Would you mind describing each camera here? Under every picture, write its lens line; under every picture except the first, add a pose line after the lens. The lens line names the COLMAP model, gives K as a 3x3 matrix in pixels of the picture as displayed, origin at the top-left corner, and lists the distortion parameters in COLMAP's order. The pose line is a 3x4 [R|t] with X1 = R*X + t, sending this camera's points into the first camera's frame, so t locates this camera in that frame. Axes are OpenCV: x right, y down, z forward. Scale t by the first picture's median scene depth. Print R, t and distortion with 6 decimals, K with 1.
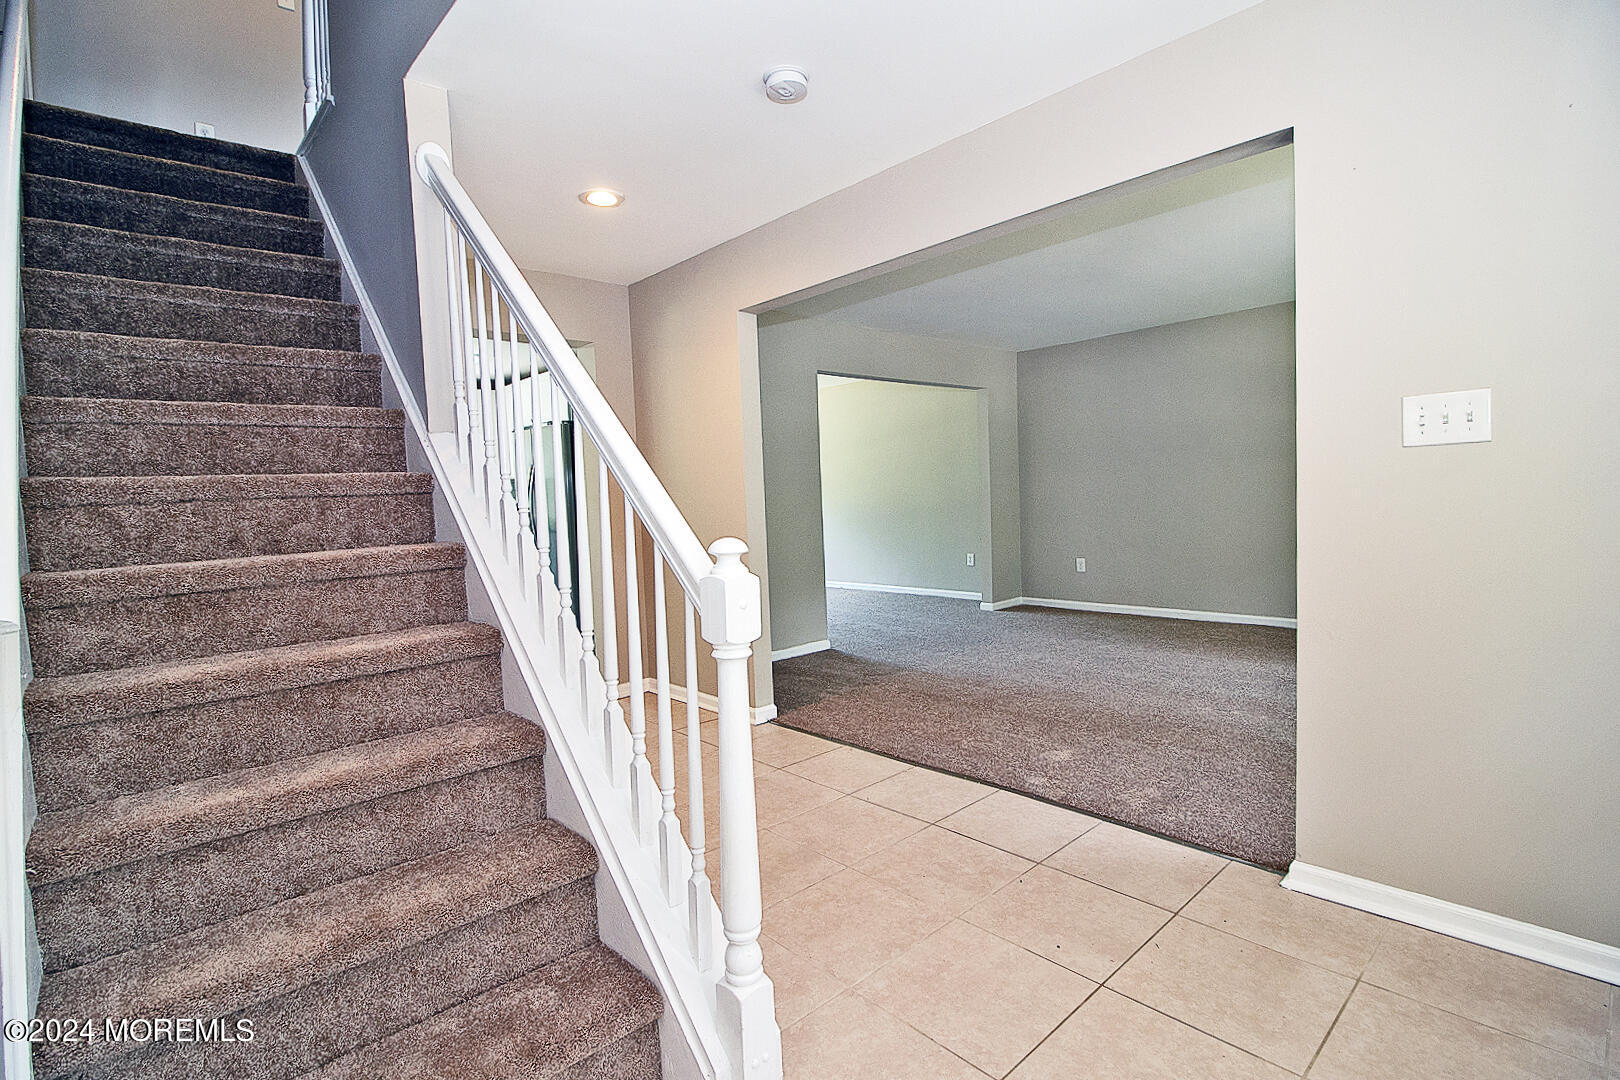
lens RADIAL K [[761.4, 0, 813.2], [0, 761.4, 543.9], [0, 0, 1]] dist [0.002089, -0.014308]
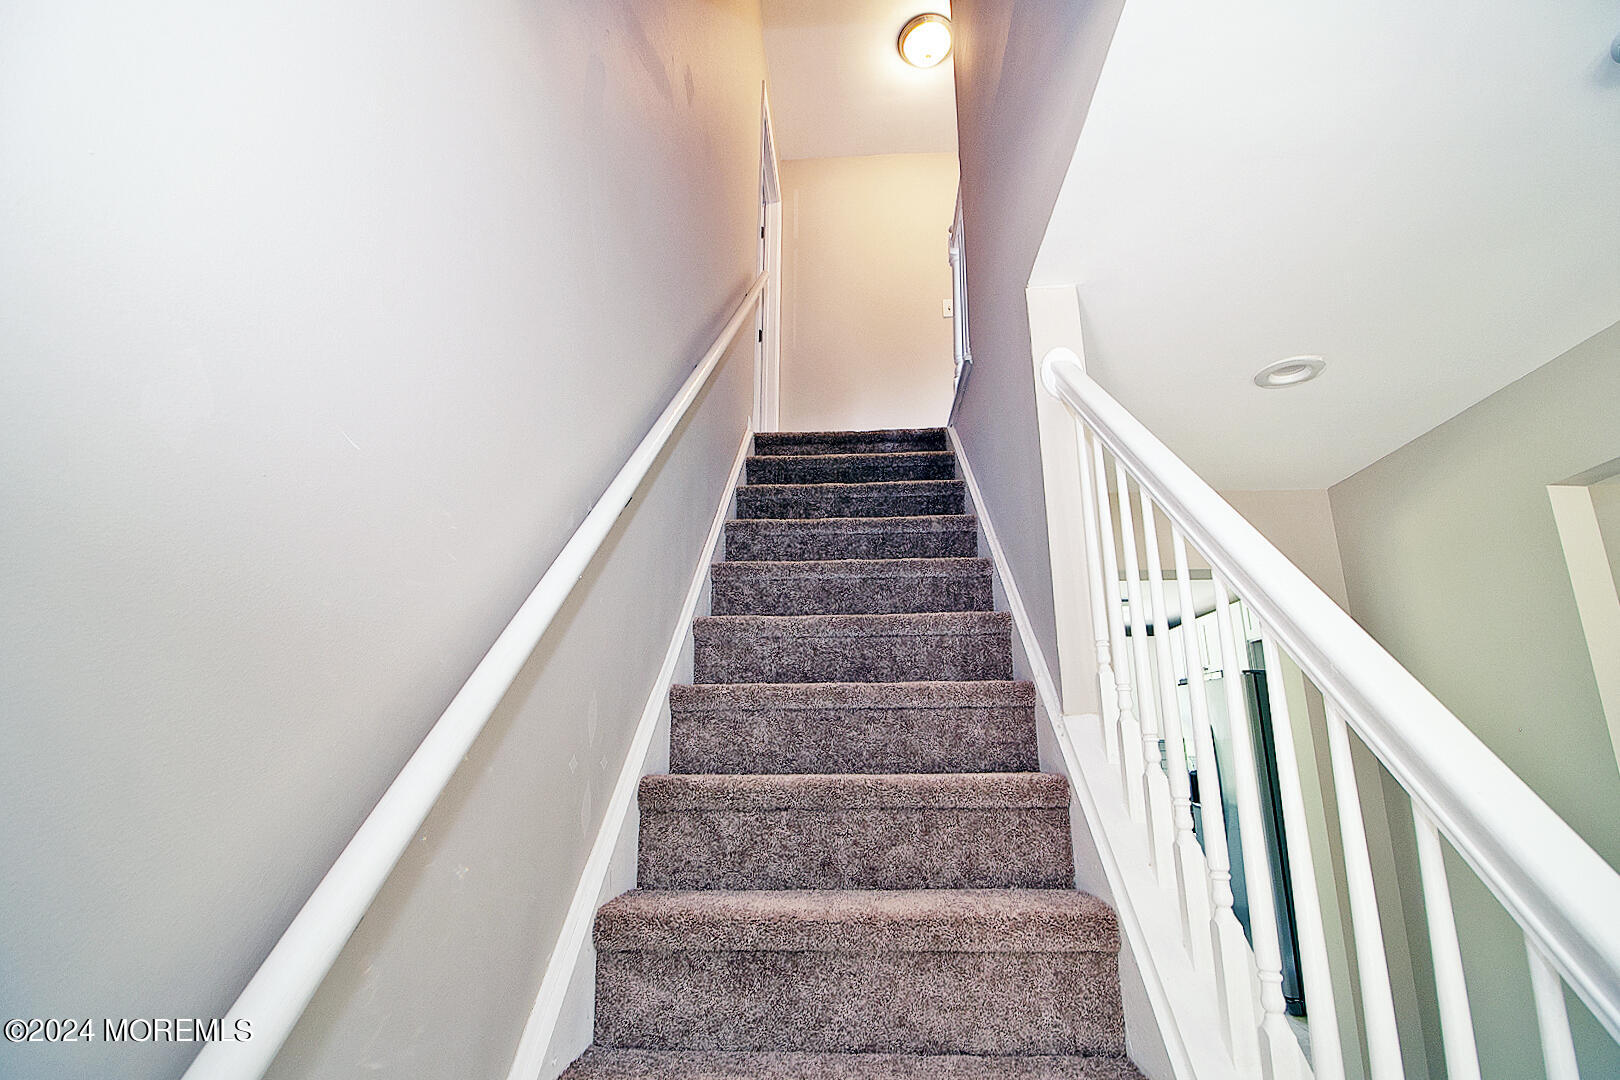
lens RADIAL K [[761.4, 0, 813.2], [0, 761.4, 543.9], [0, 0, 1]] dist [0.002089, -0.014308]
pose [[0.687434, -0.153376, -0.709867, -0.141149], [-0.075618, 0.957016, -0.280004, -0.084341], [0.722300, 0.246162, 0.646287, 0.341716]]
